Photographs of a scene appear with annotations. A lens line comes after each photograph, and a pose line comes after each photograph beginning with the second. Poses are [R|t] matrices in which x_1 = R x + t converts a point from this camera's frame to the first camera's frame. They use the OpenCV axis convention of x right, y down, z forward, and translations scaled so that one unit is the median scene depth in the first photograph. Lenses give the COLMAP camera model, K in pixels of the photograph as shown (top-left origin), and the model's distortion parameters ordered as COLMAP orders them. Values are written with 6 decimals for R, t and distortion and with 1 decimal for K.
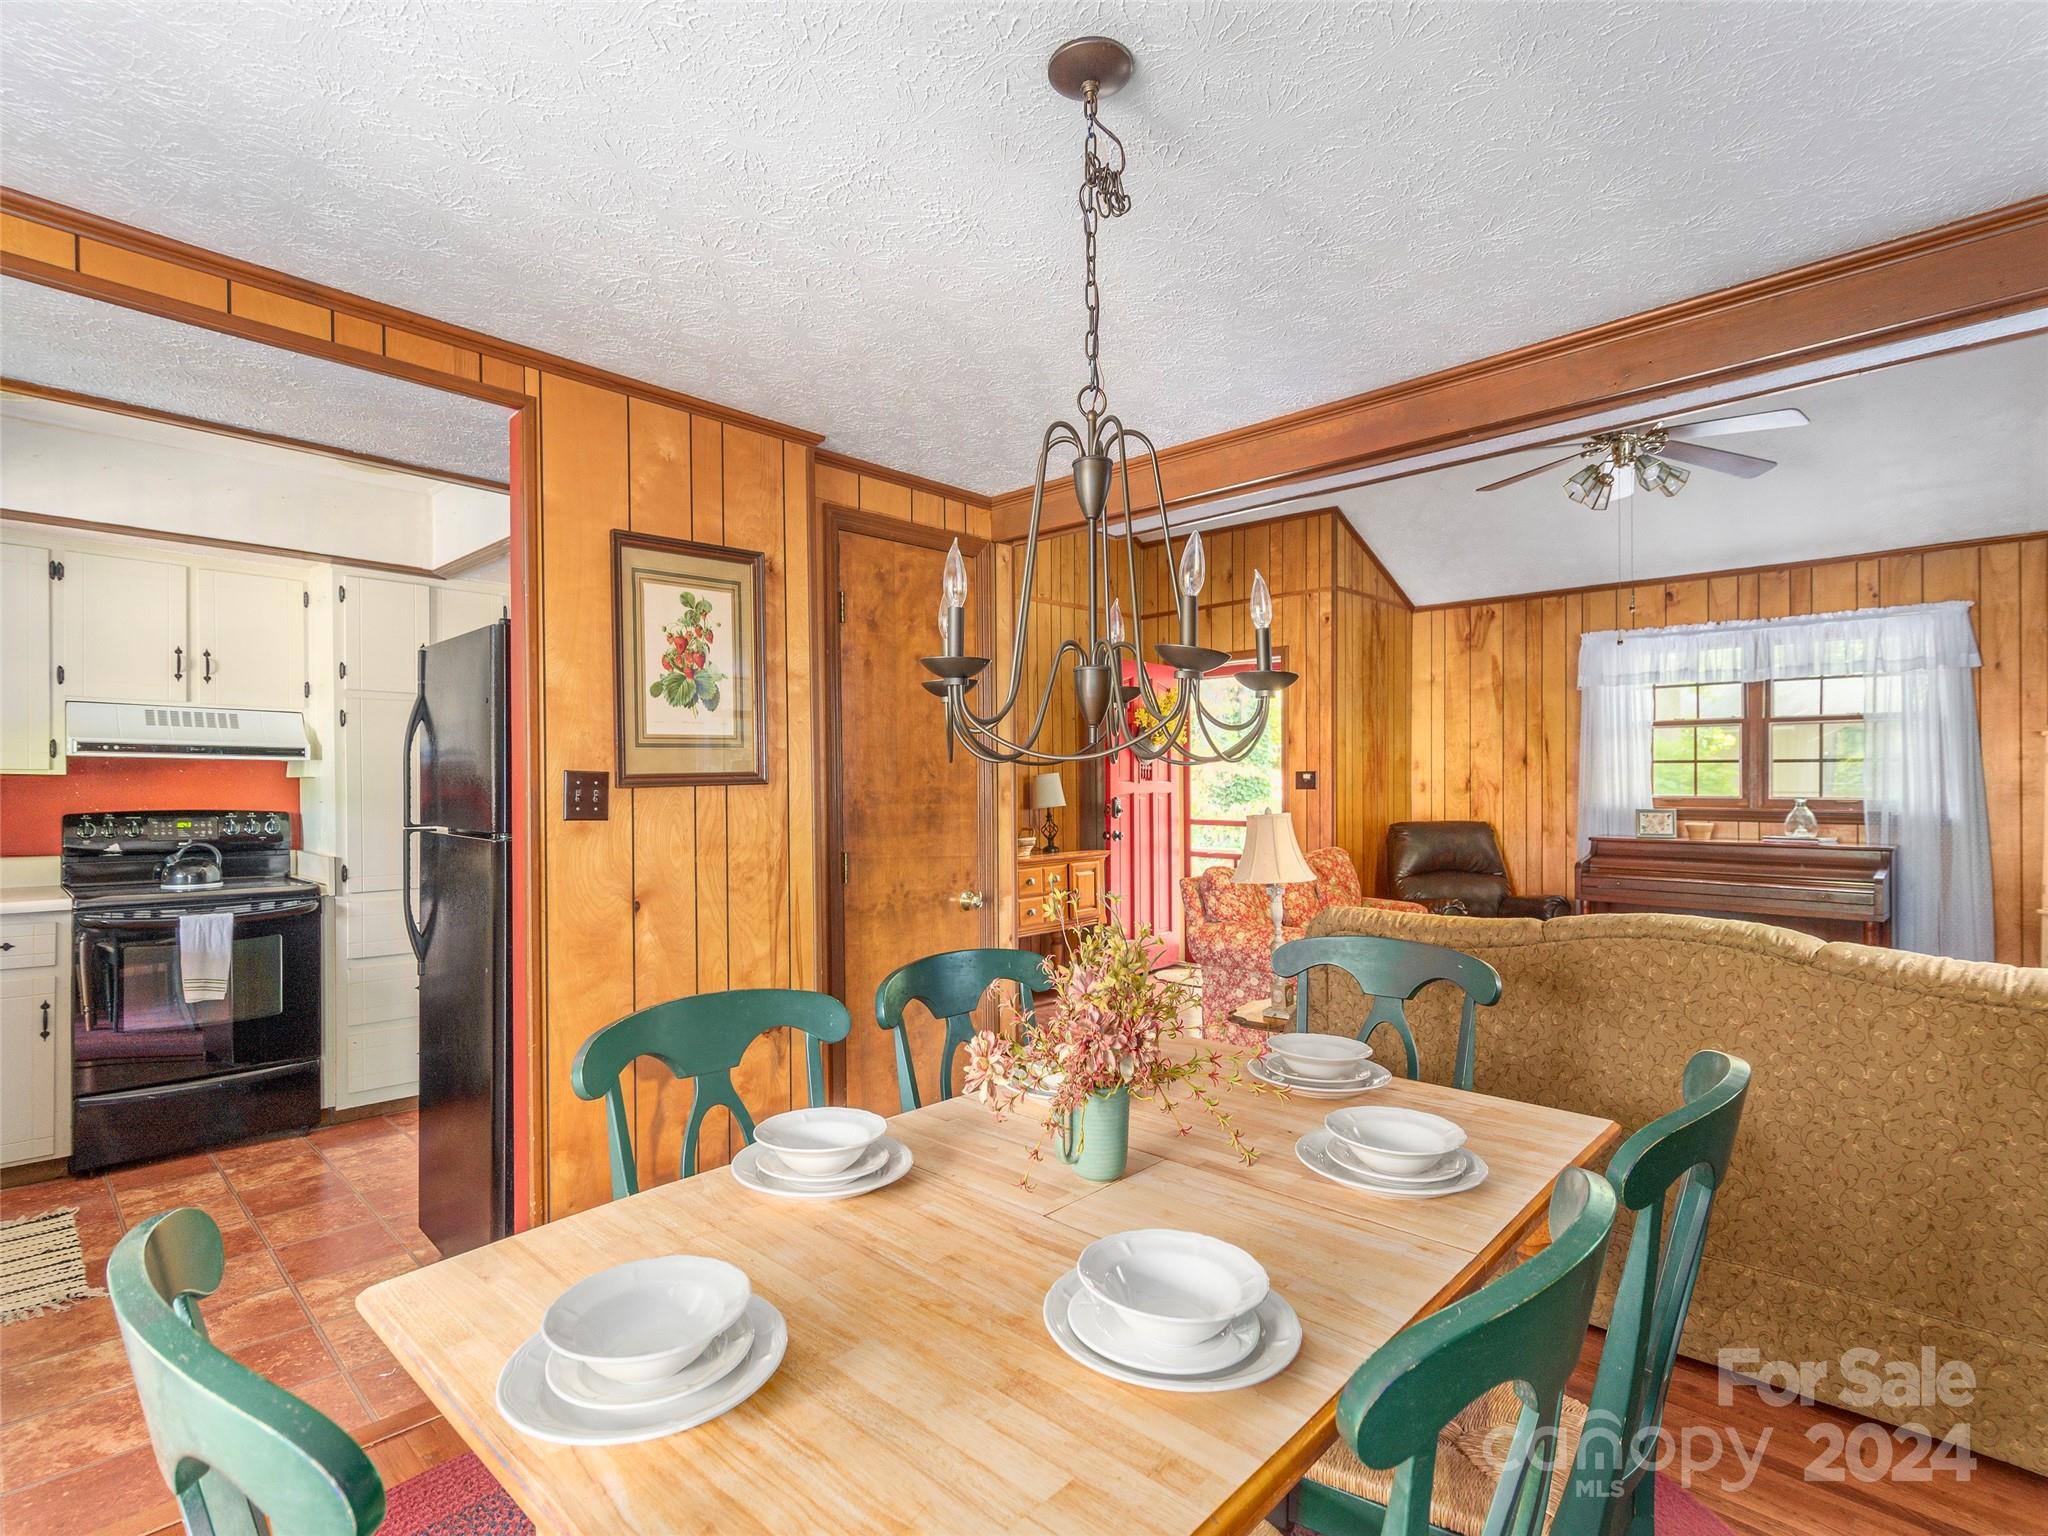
lens RADIAL K [[1018.2, 0, 1024.8], [0, 1018.2, 788.8], [0, 0, 1]] dist [-0.000453, 0.002699]
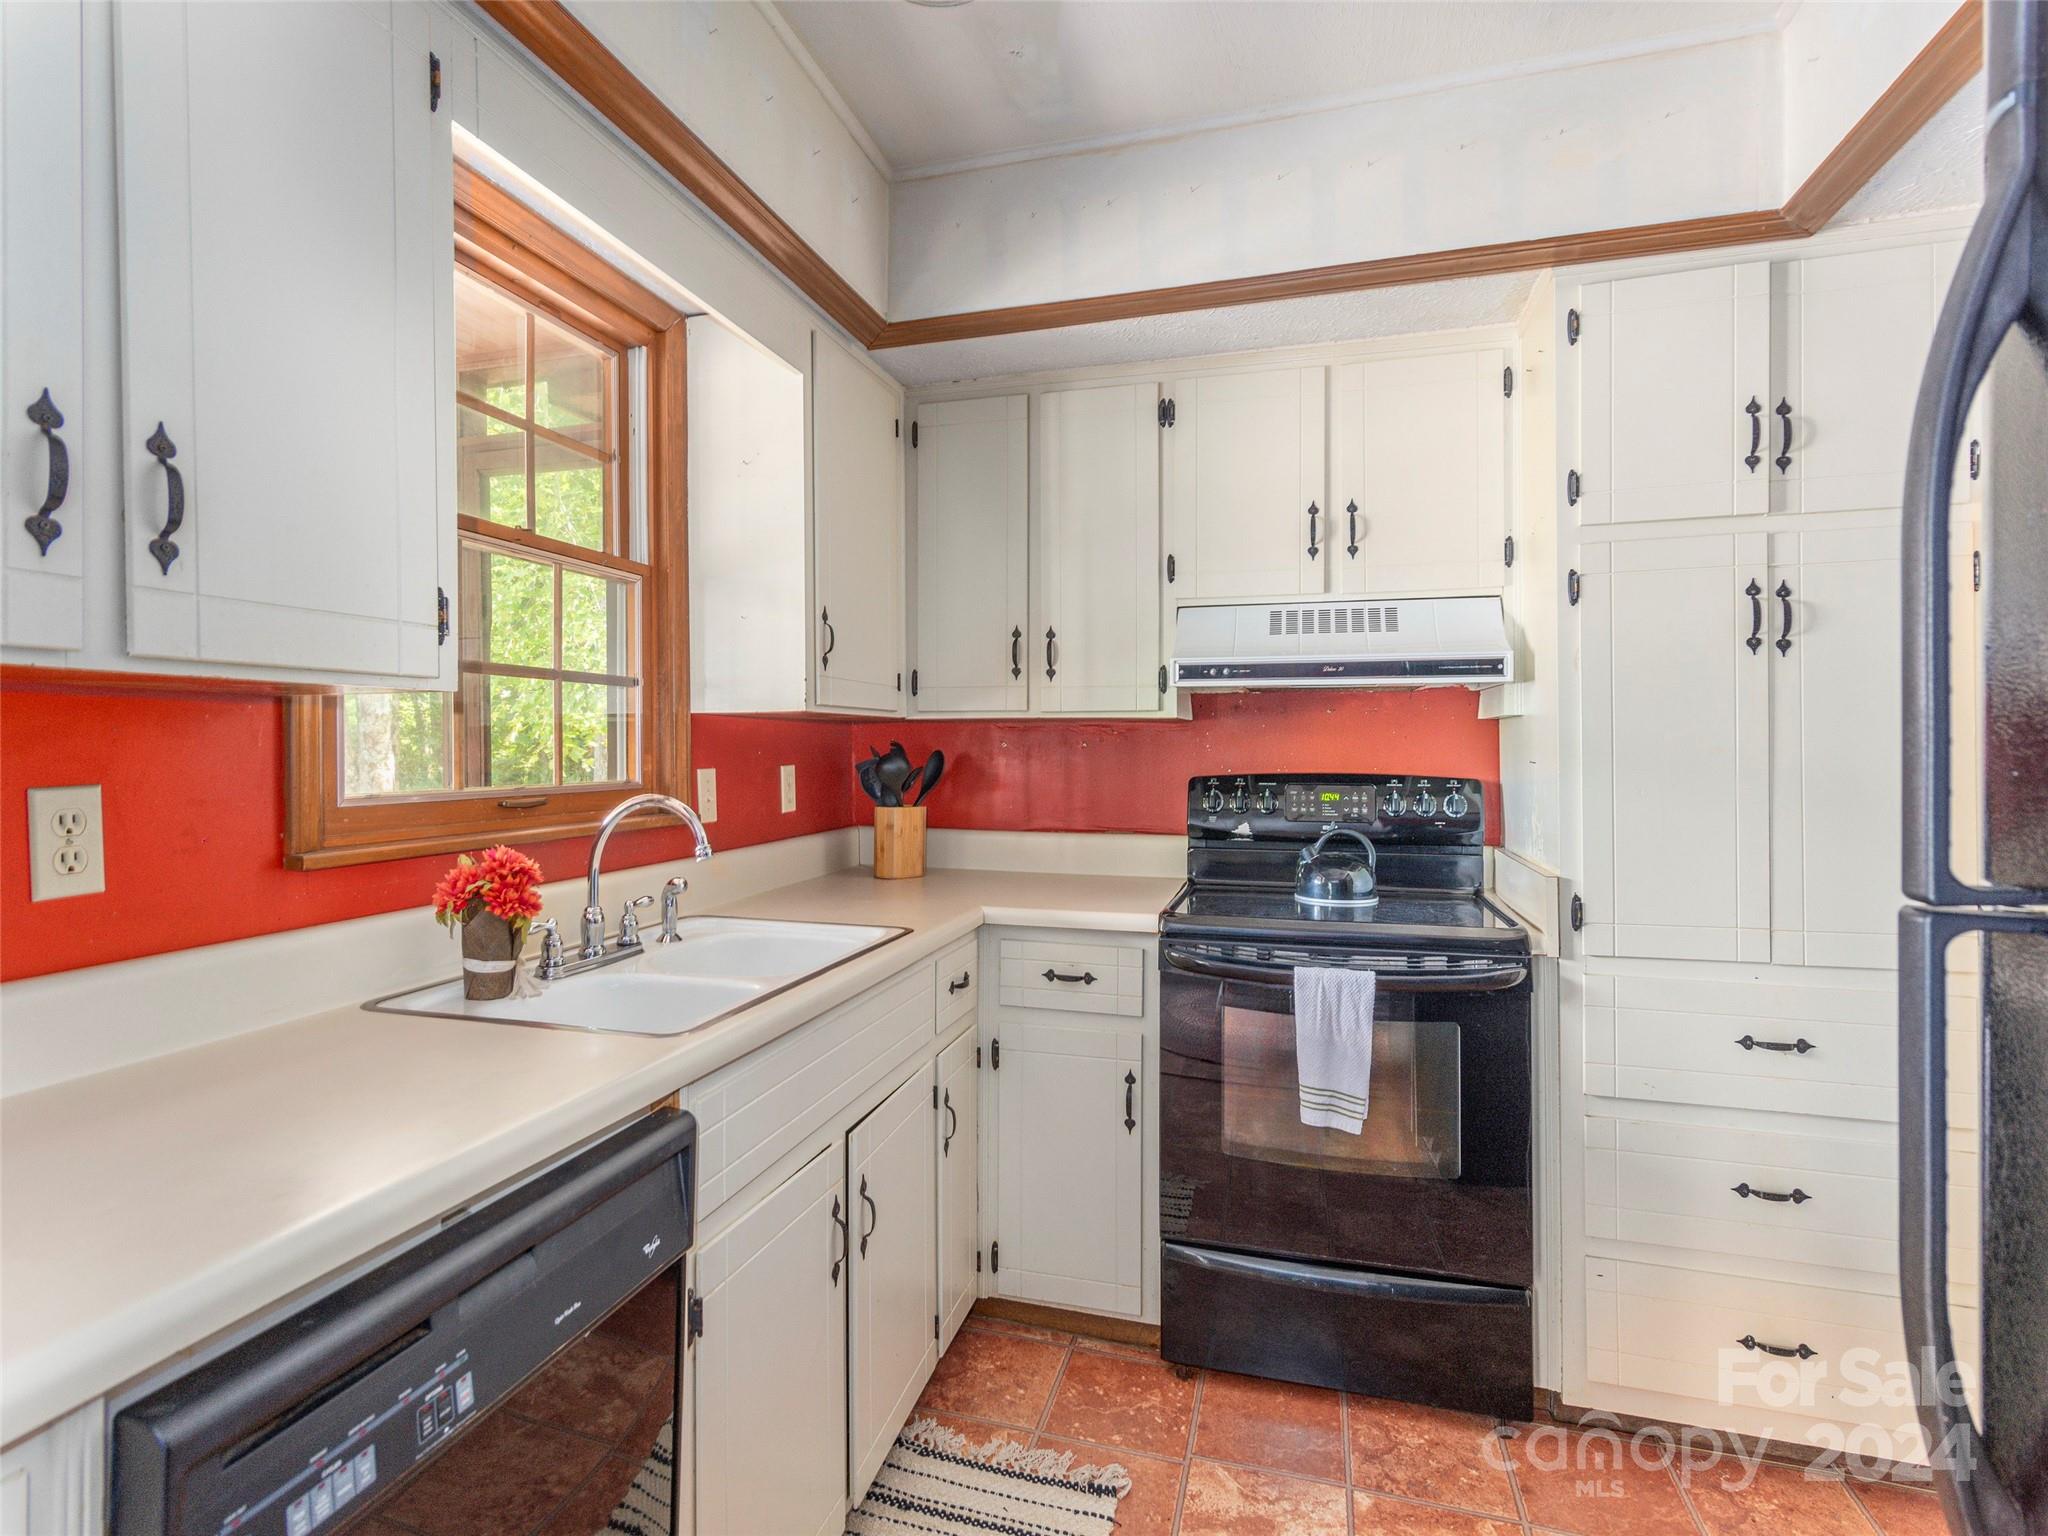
lens RADIAL K [[1018.2, 0, 994.3], [0, 1018.2, 749.6], [0, 0, 1]] dist [-0.000453, 0.002699]
pose [[0.454527, -0.000294, -0.890733, -0.377106], [0.000536, 1.000000, -0.000057, 0.006695], [0.890733, -0.000452, 0.454527, 0.554083]]
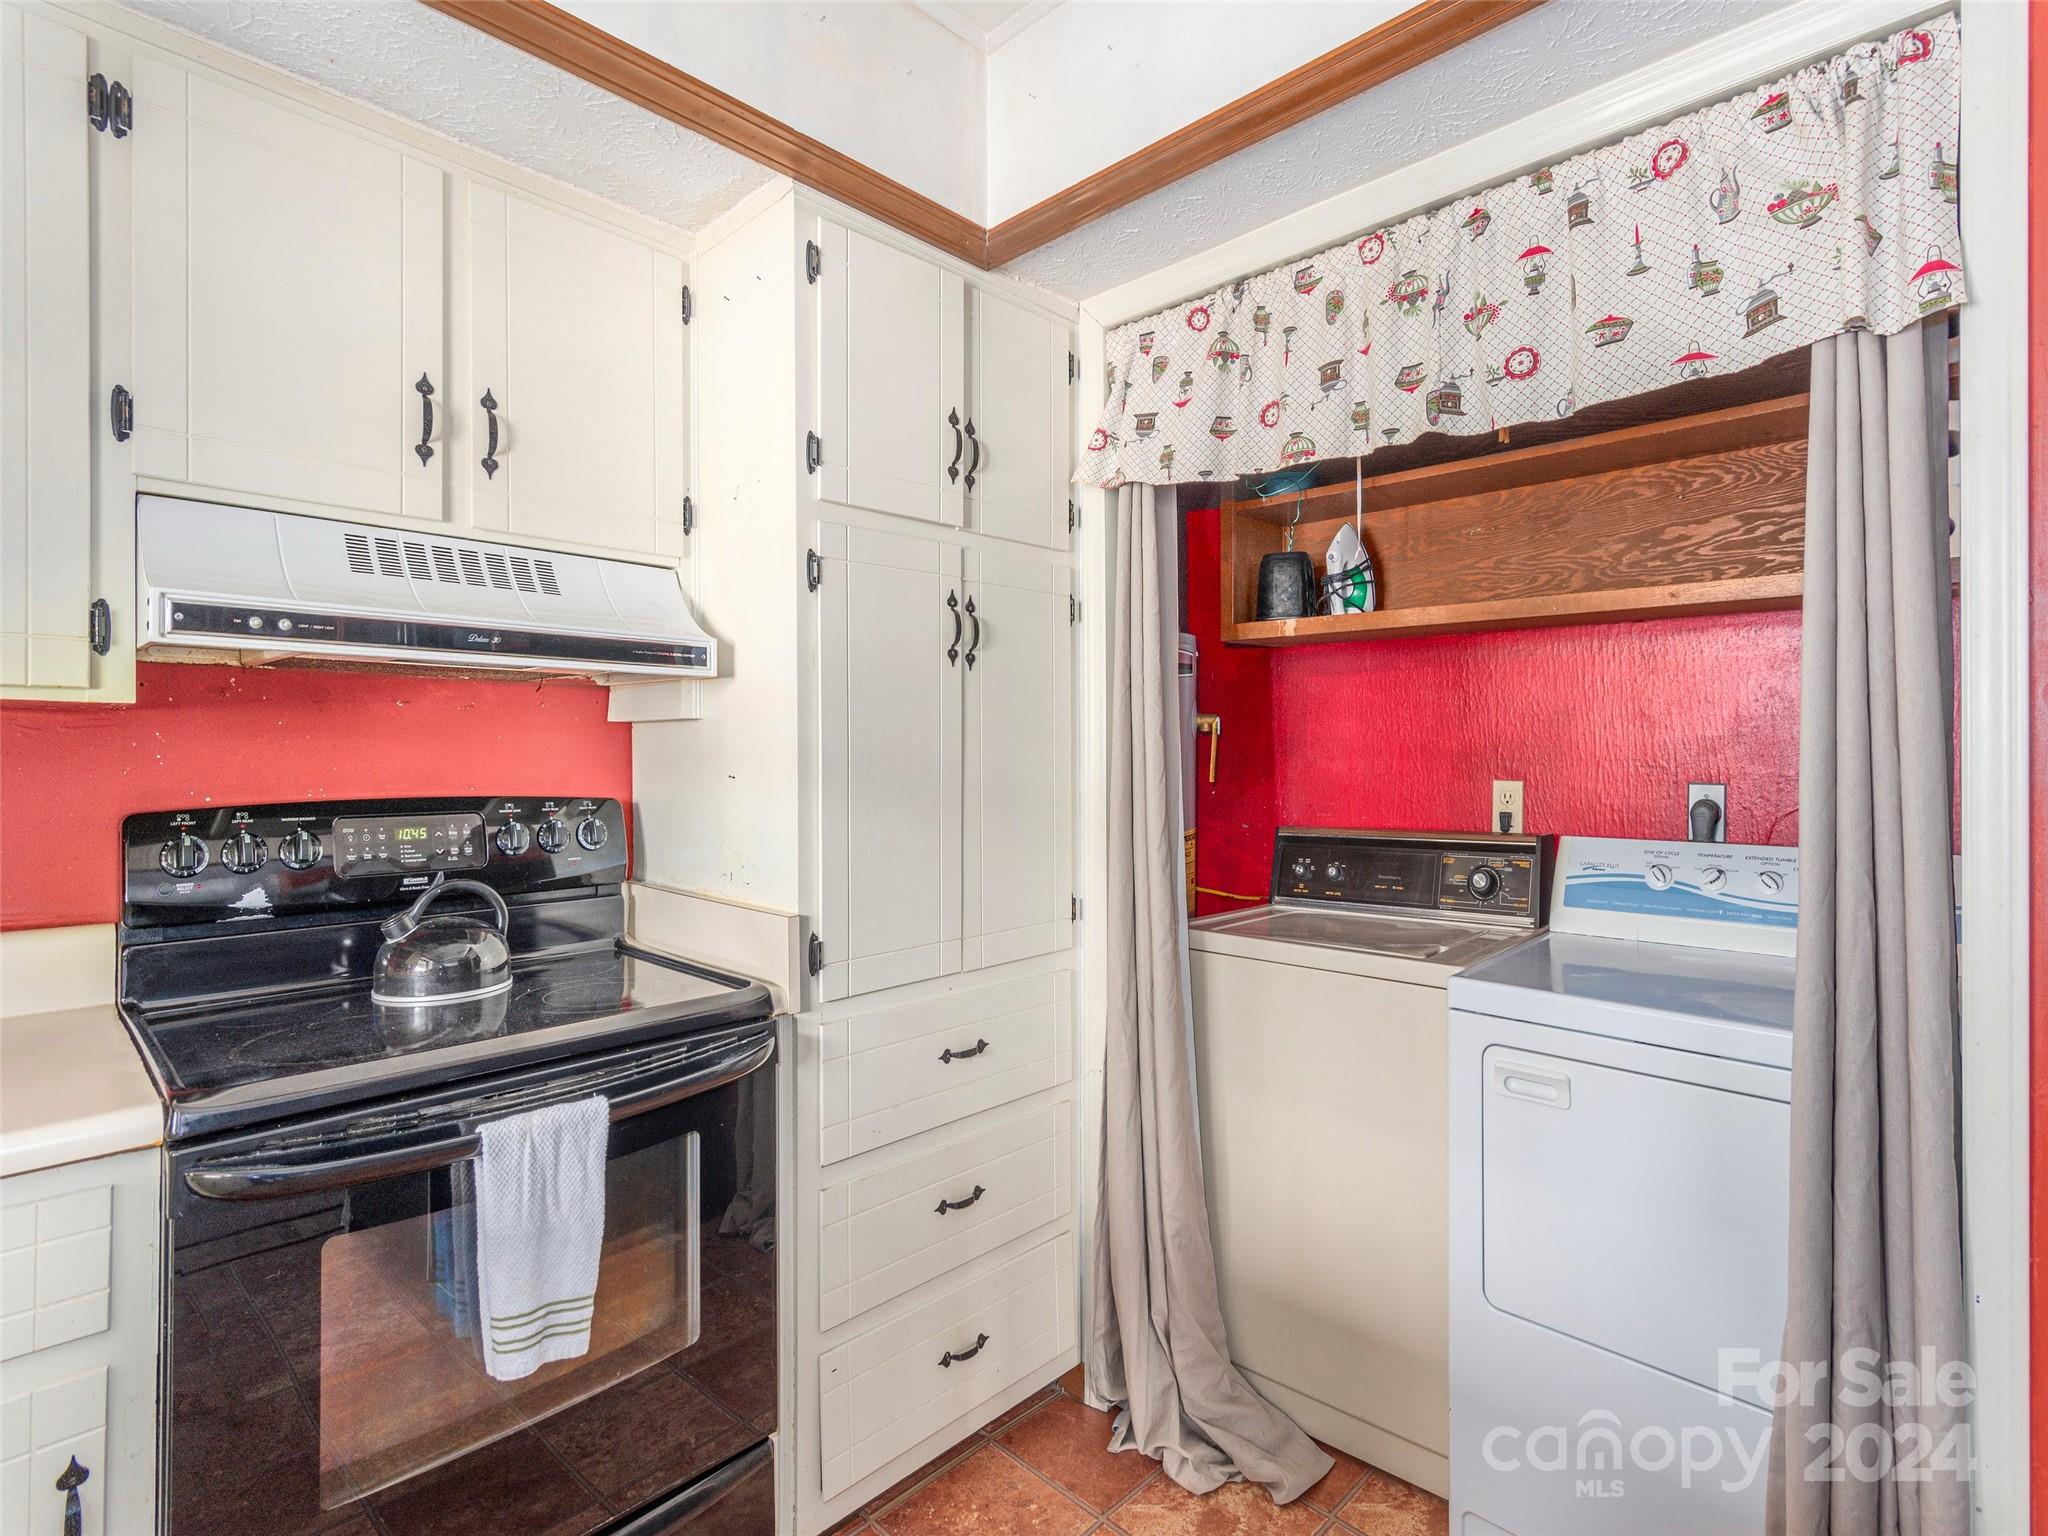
lens RADIAL K [[1018.2, 0, 1062.3], [0, 1018.2, 747.6], [0, 0, 1]] dist [-0.000453, 0.002699]
pose [[0.999974, 0.000253, 0.007230, -0.588158], [-0.000222, 0.999991, -0.004335, 0.002565], [-0.007231, 0.004333, 0.999964, 0.610247]]
